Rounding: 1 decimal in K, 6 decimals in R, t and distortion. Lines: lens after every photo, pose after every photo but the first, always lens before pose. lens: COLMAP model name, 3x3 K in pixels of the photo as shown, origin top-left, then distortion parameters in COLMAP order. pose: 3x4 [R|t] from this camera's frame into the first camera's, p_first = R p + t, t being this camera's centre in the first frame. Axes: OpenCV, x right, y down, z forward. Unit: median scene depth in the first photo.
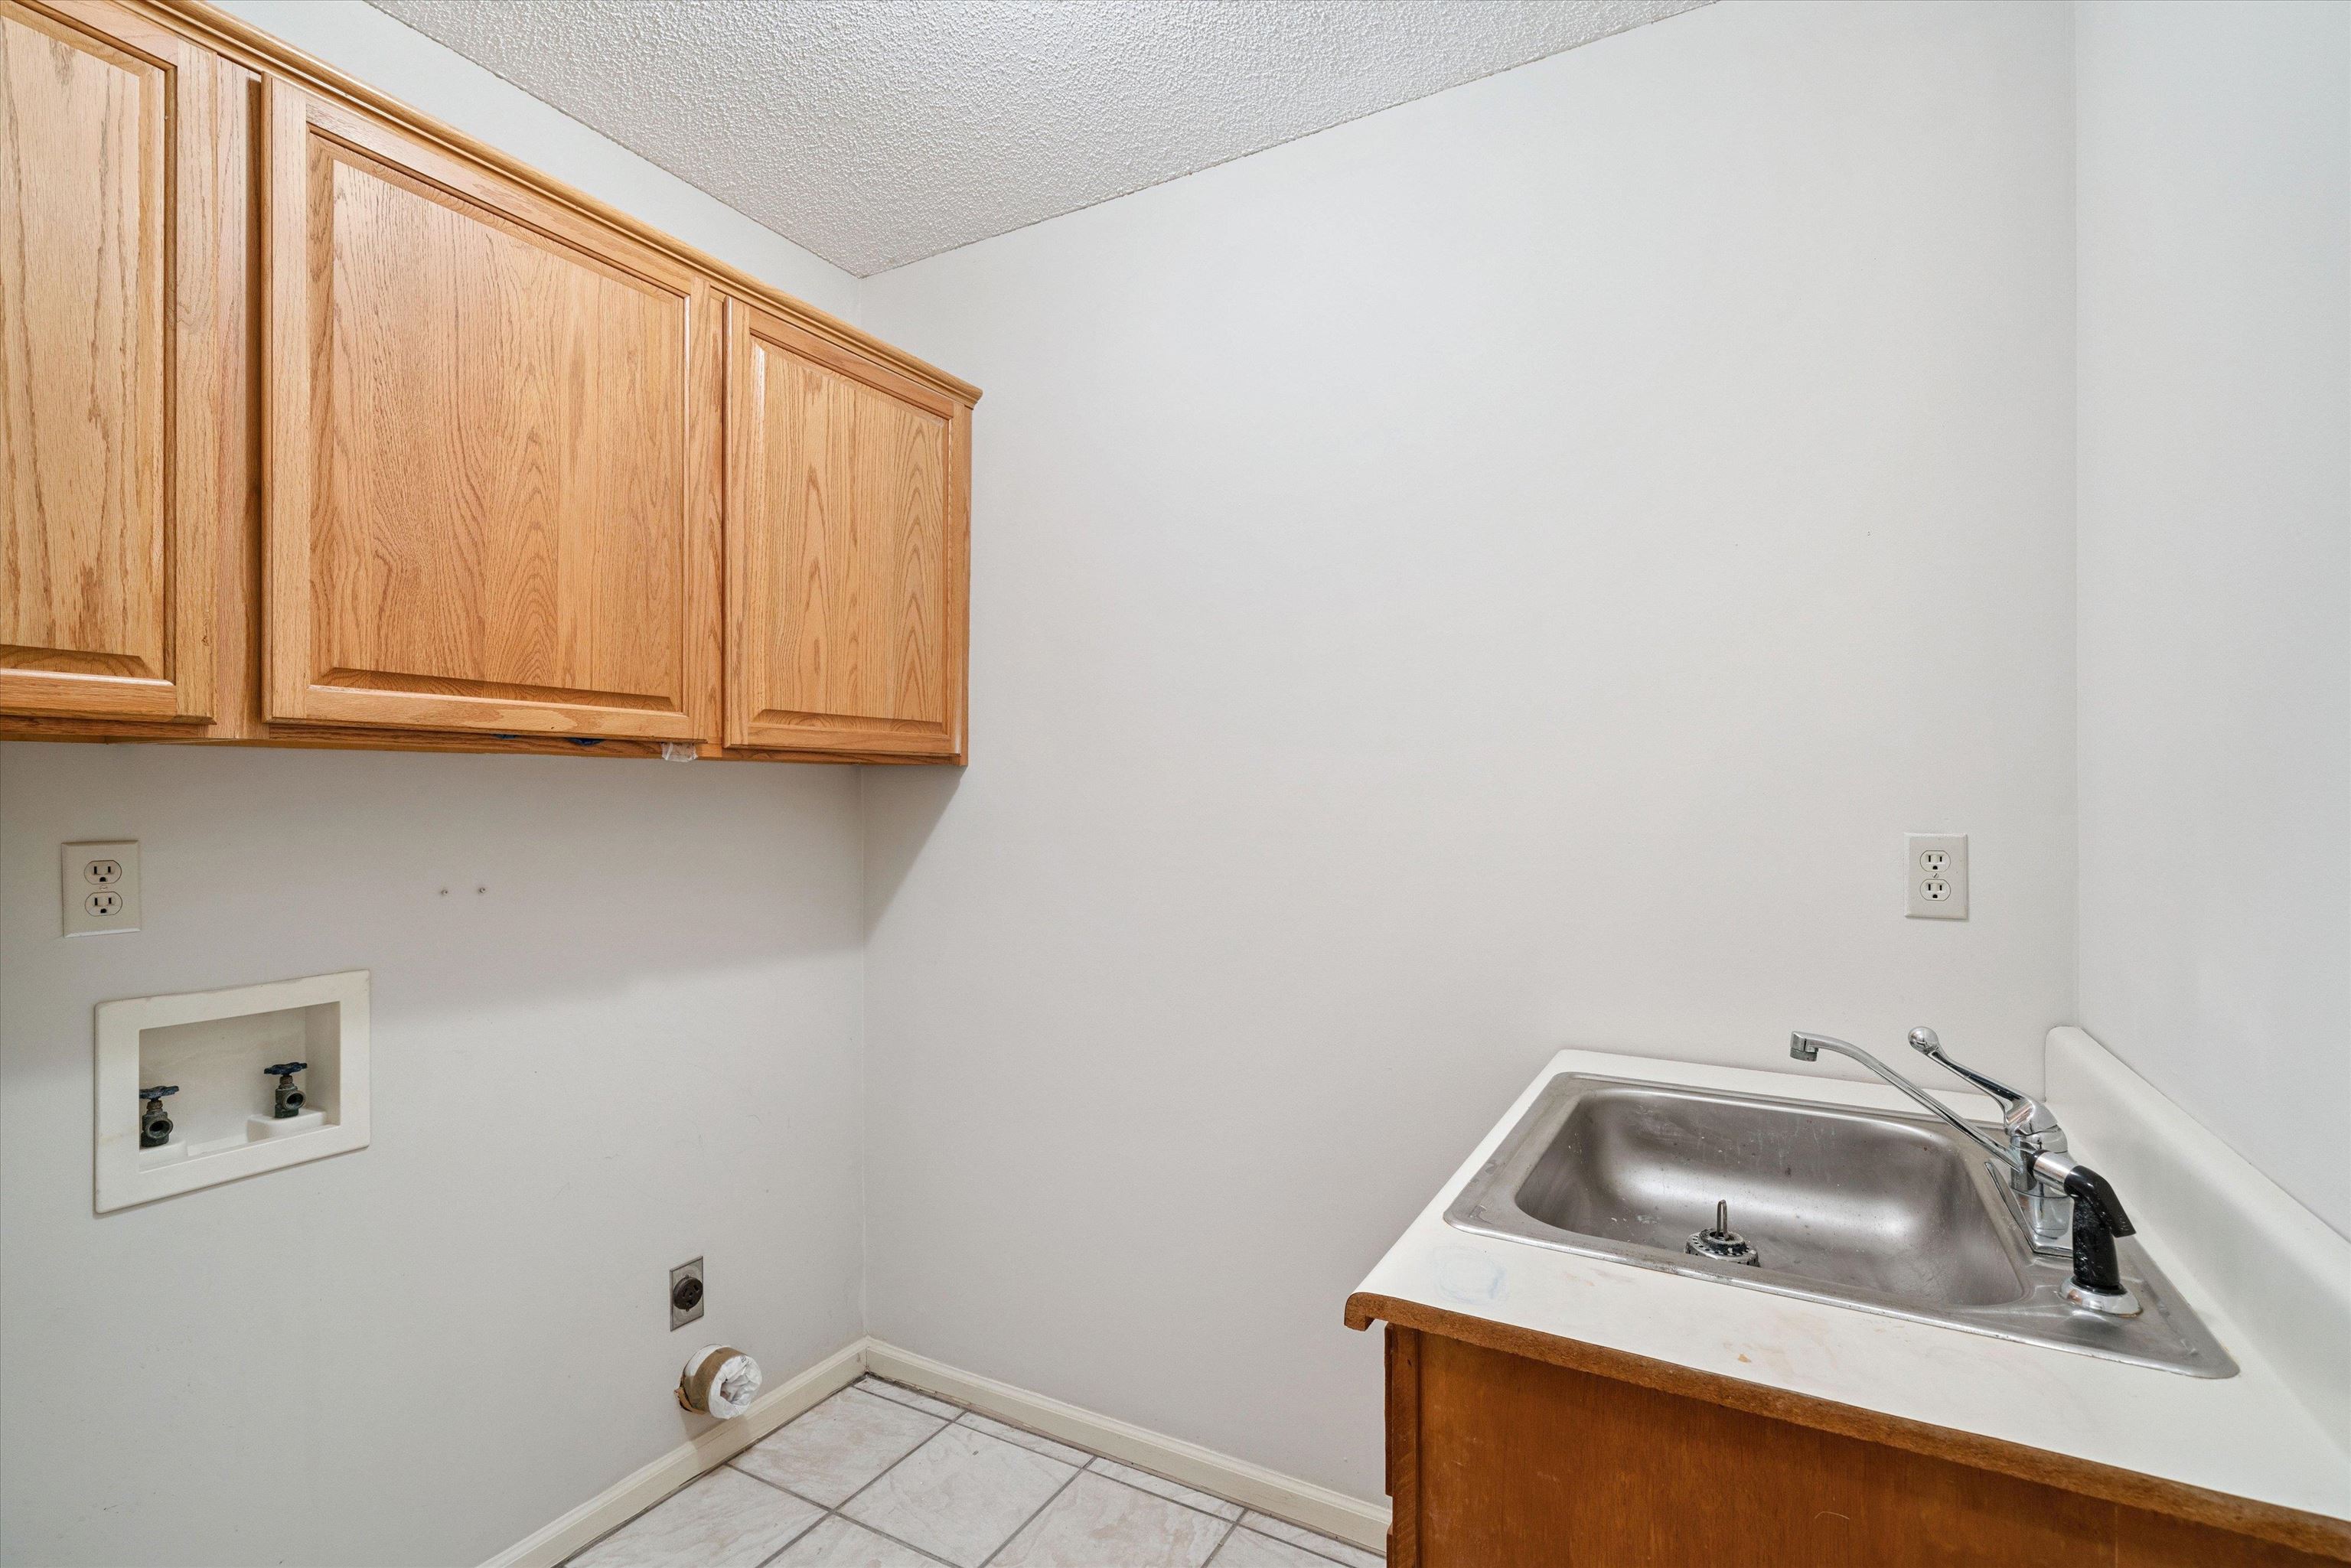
lens RADIAL K [[1093.5, 0, 1181.7], [0, 1093.5, 792.8], [0, 0, 1]] dist [-0.000847, 0.000044]
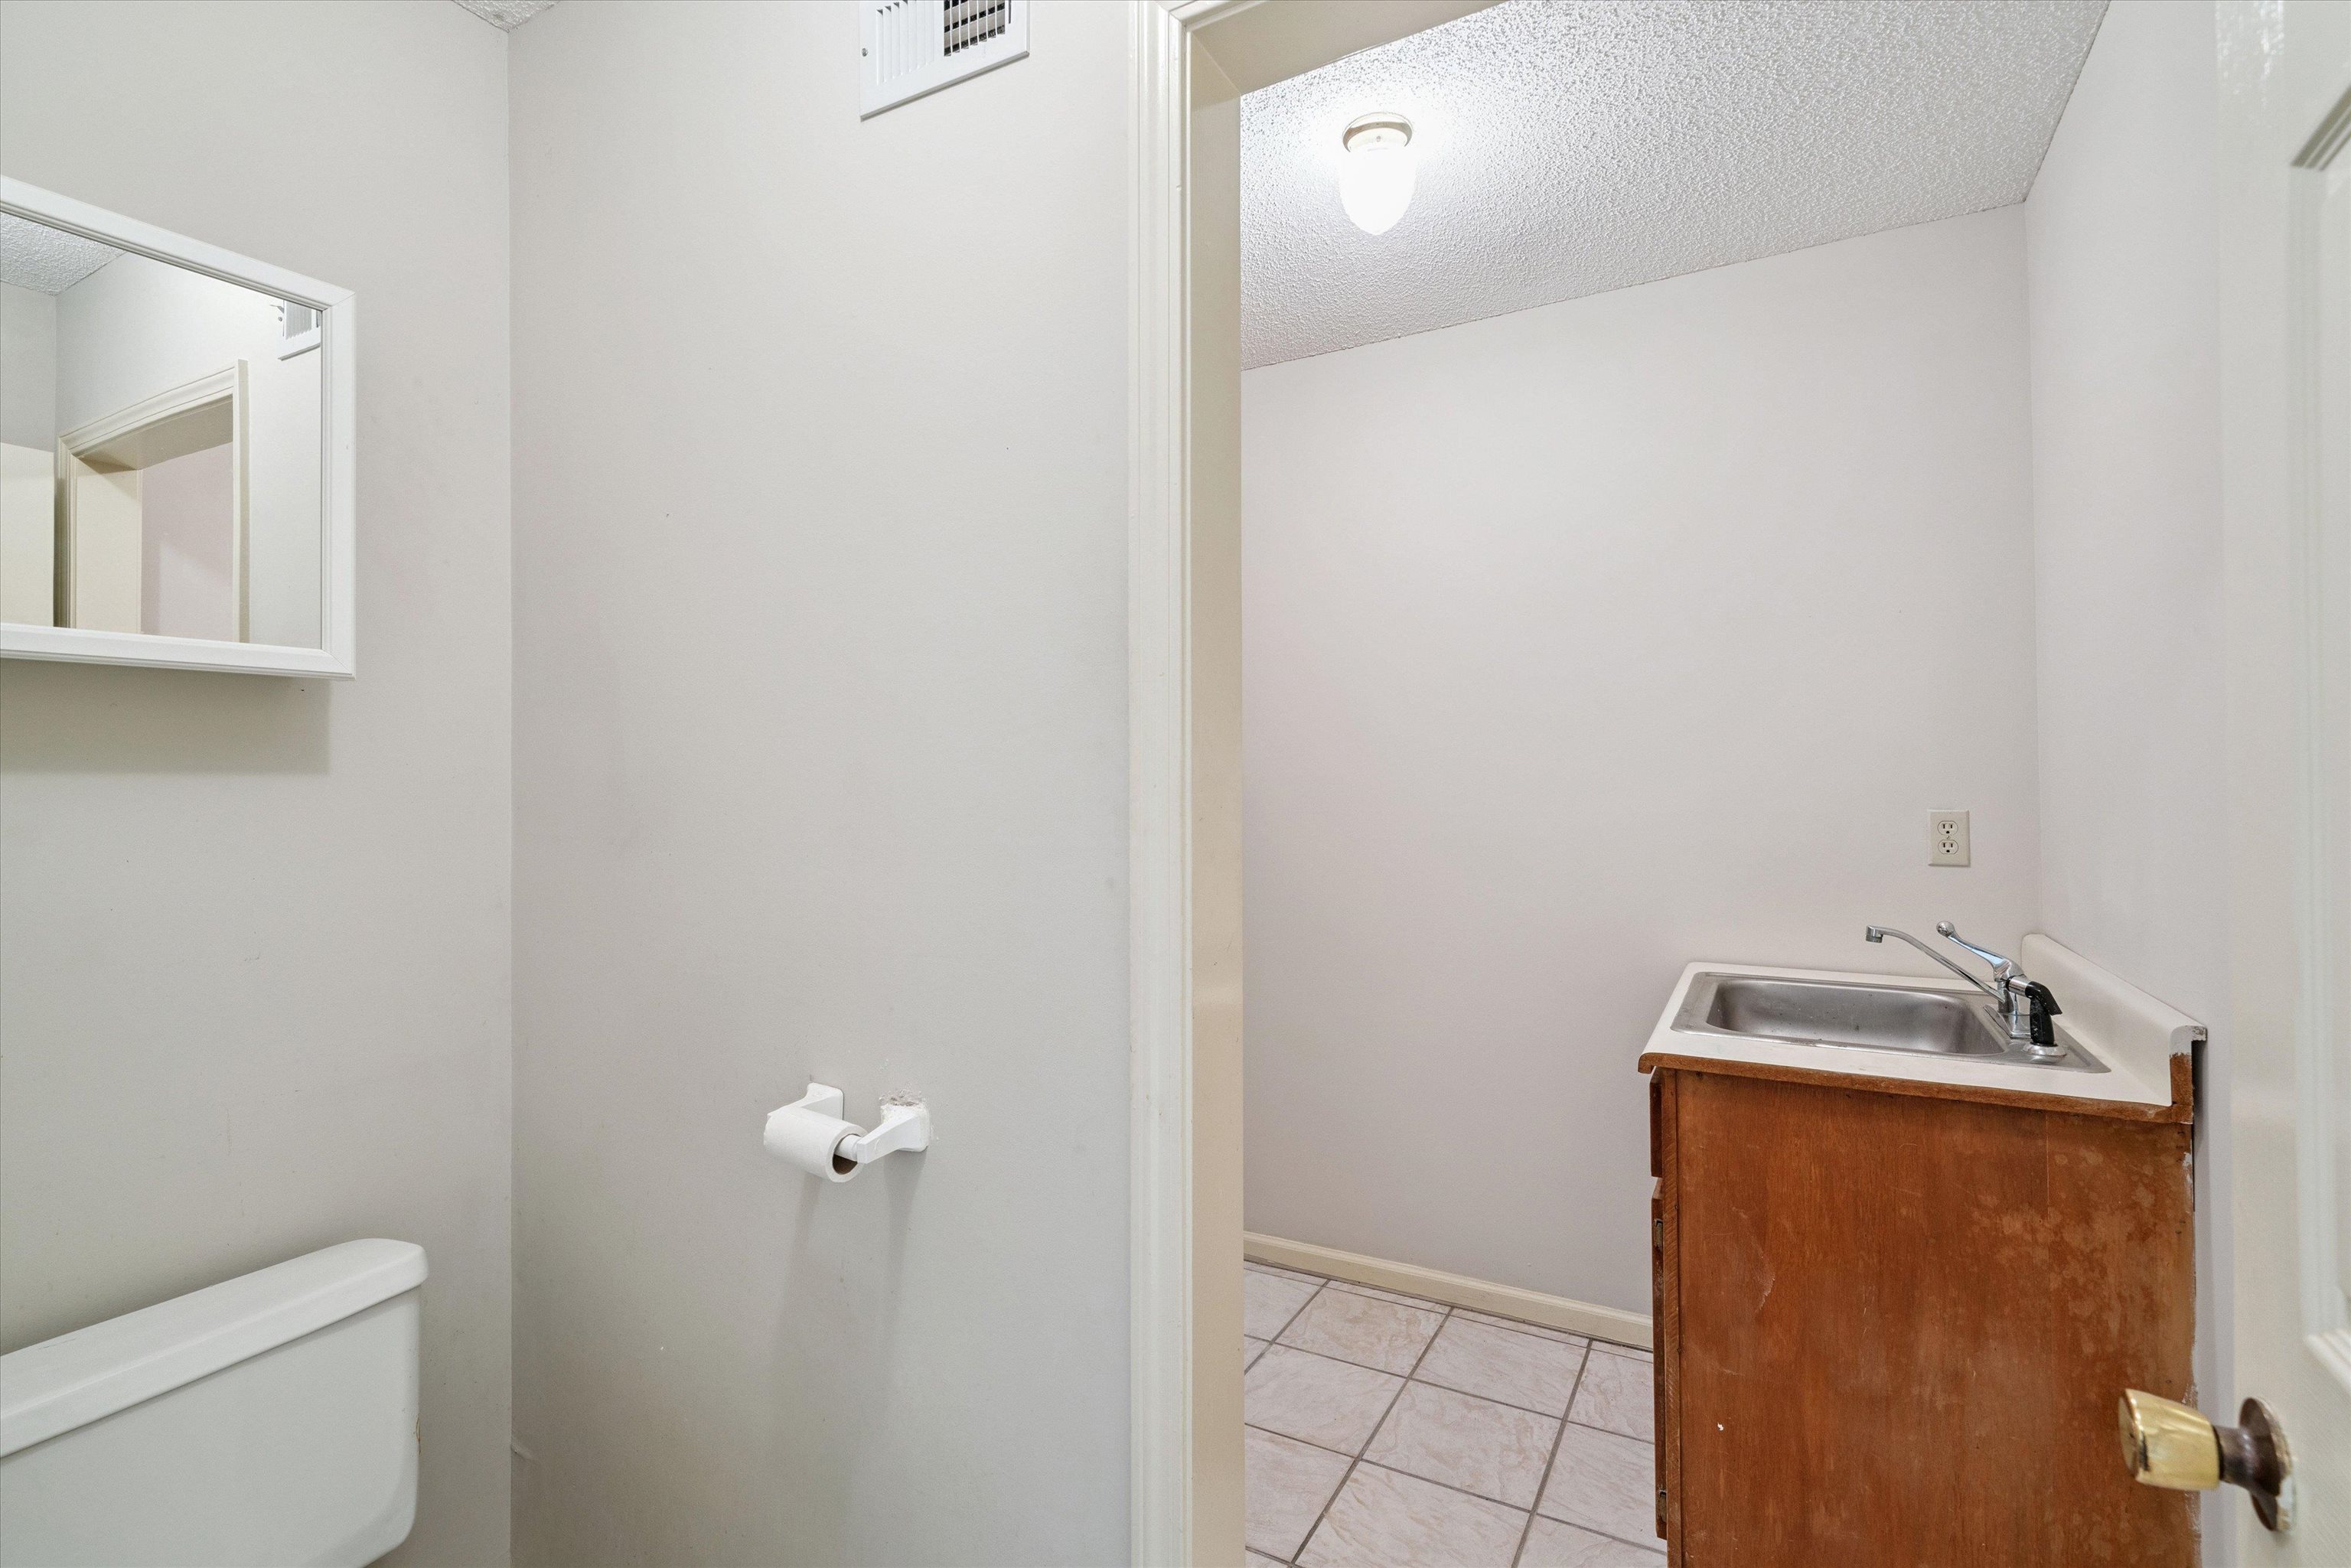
lens RADIAL K [[1093.5, 0, 1170.7], [0, 1093.5, 773.6], [0, 0, 1]] dist [-0.000847, 0.000044]
pose [[0.999964, -0.007092, -0.004562, -0.615863], [0.007018, 0.999847, -0.016028, 0.003743], [0.004675, 0.015995, 0.999861, -0.845619]]
